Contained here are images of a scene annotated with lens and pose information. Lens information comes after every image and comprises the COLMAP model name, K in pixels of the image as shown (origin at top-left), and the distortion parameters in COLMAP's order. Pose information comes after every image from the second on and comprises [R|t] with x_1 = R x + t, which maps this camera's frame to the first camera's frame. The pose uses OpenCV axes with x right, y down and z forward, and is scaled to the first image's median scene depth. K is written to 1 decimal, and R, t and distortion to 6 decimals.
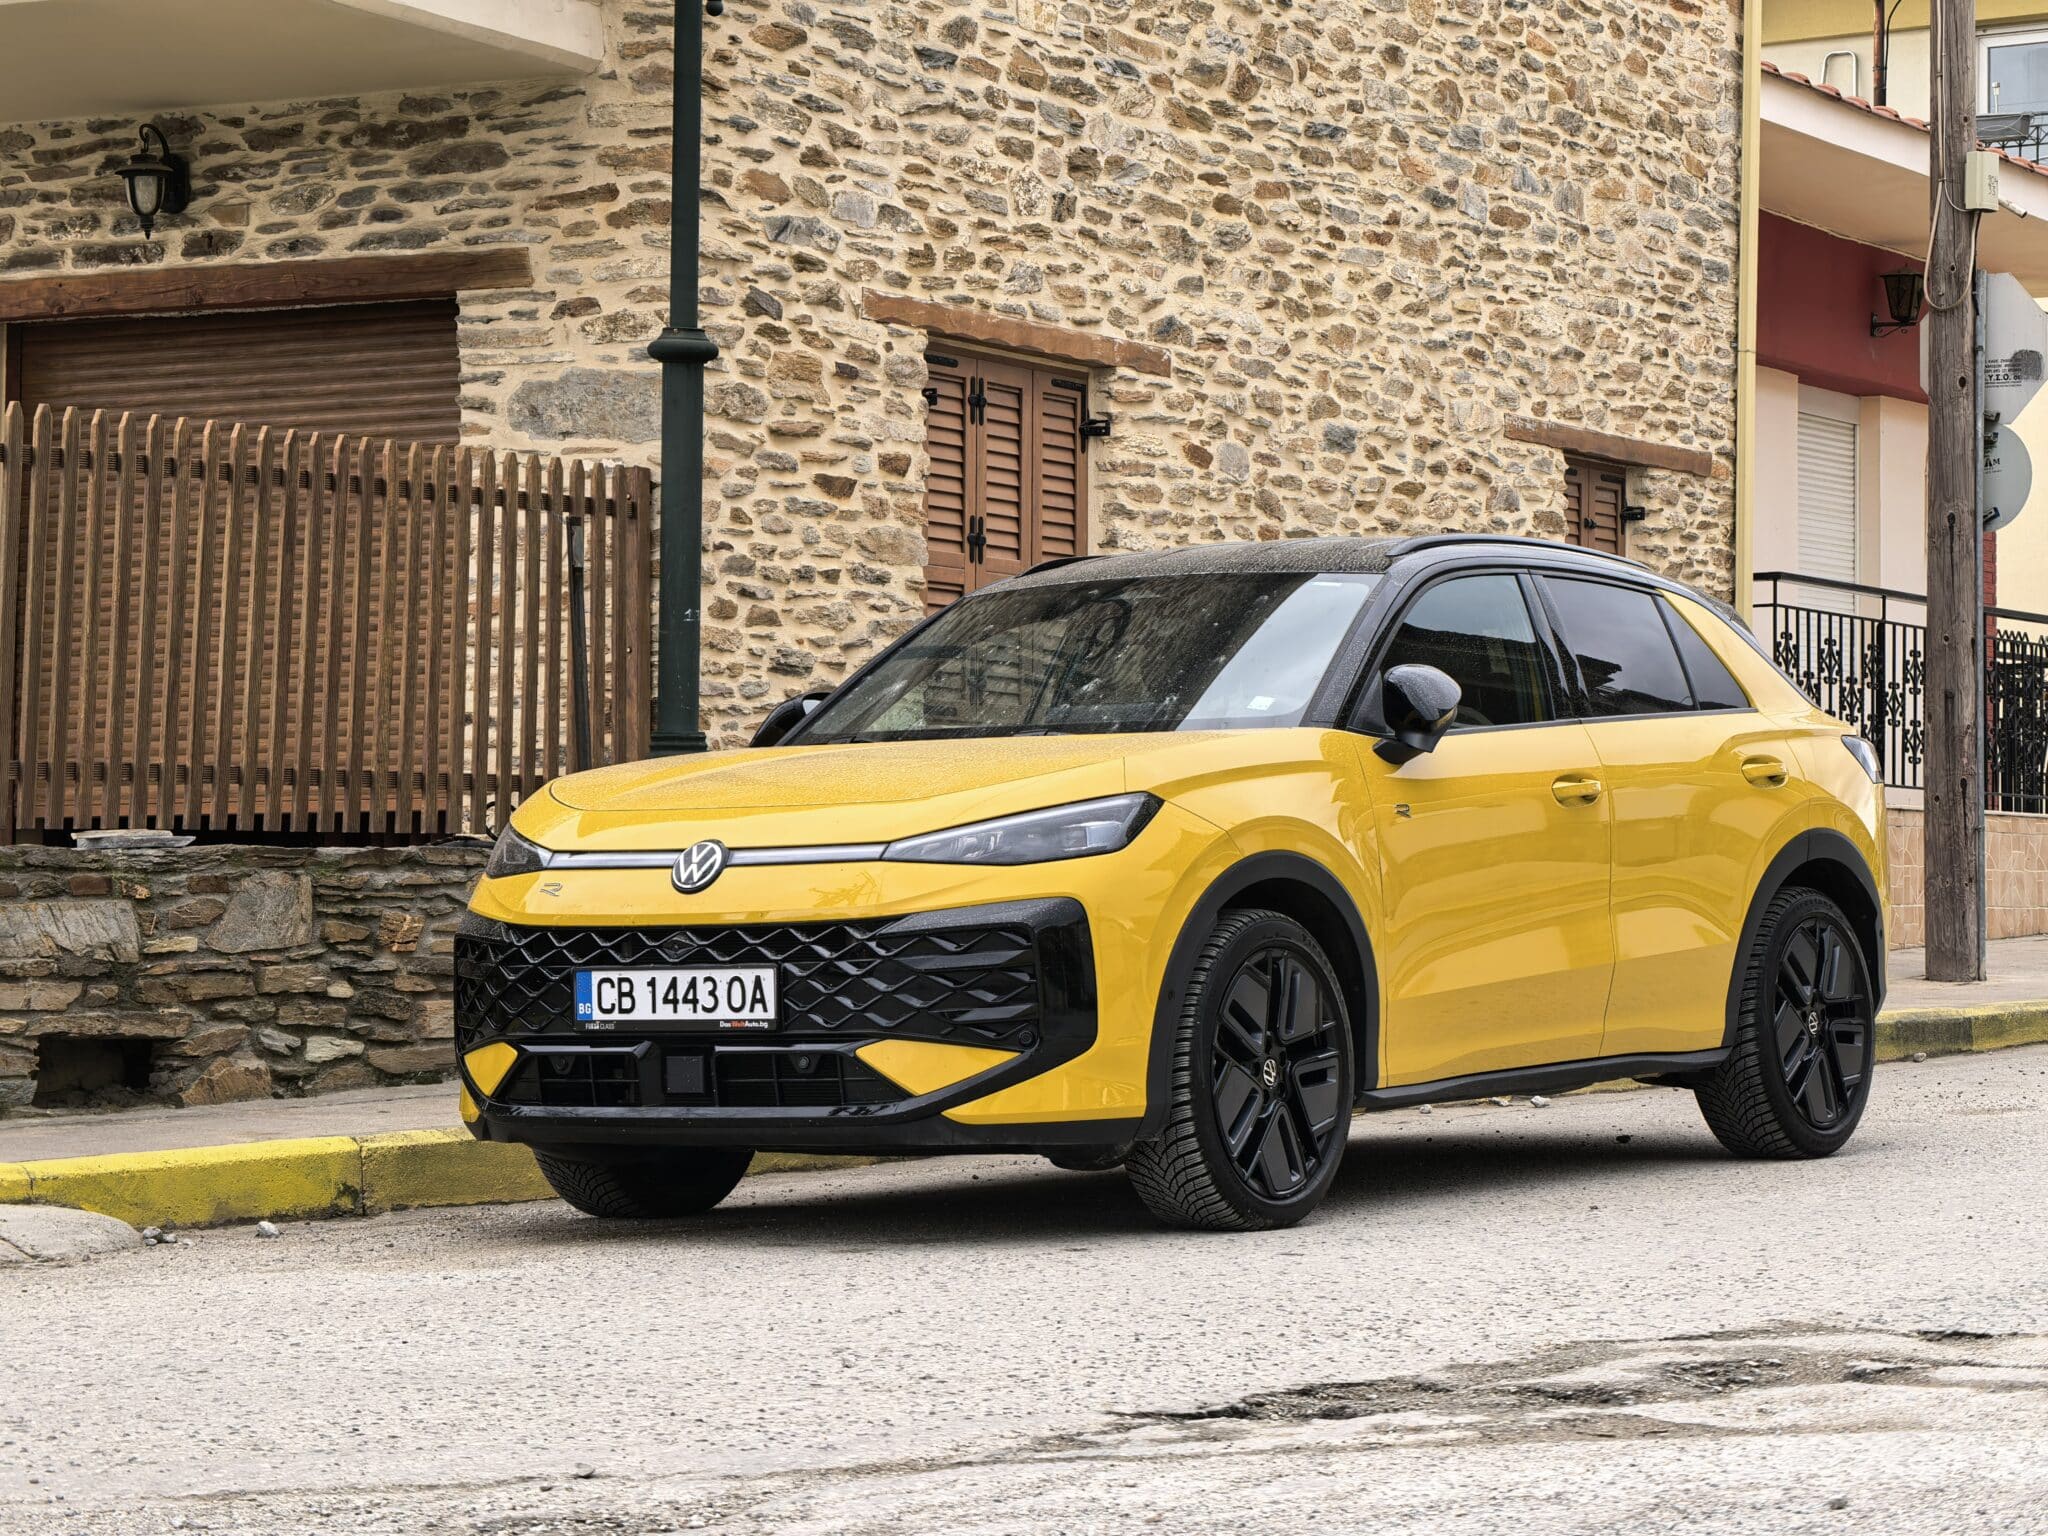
lens RADIAL K [[5326.7, 0, 1052.8], [0, 5326.7, 763.0], [0, 0, 1]] dist [0.298014, -1.707517]
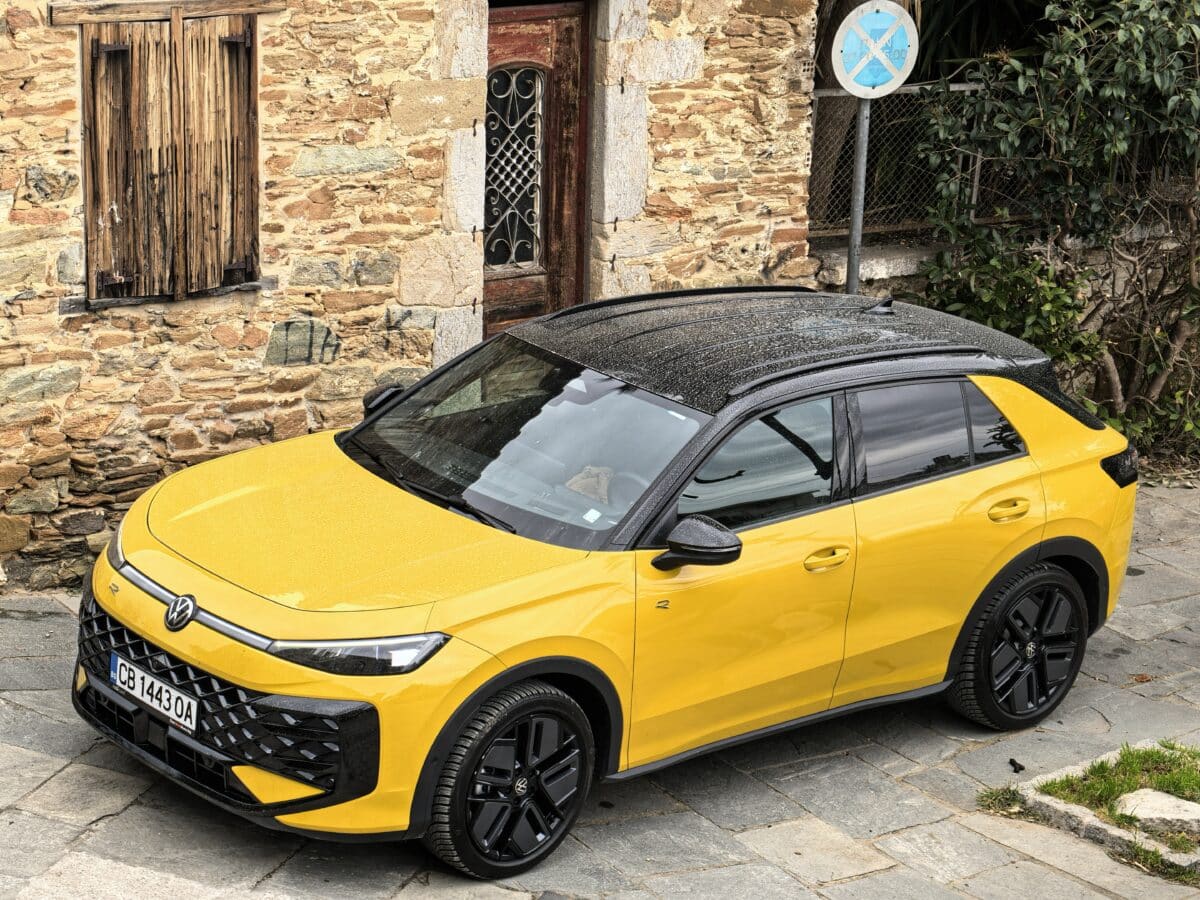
lens RADIAL K [[3126.5, 0, 537.9], [0, 3126.5, 415.8], [0, 0, 1]] dist [0.529881, -4.531879]
pose [[0.957094, 0.179419, -0.227550, 0.169780], [-0.107432, 0.949001, 0.296403, -0.230914], [0.269126, -0.259240, 0.927559, 0.108549]]
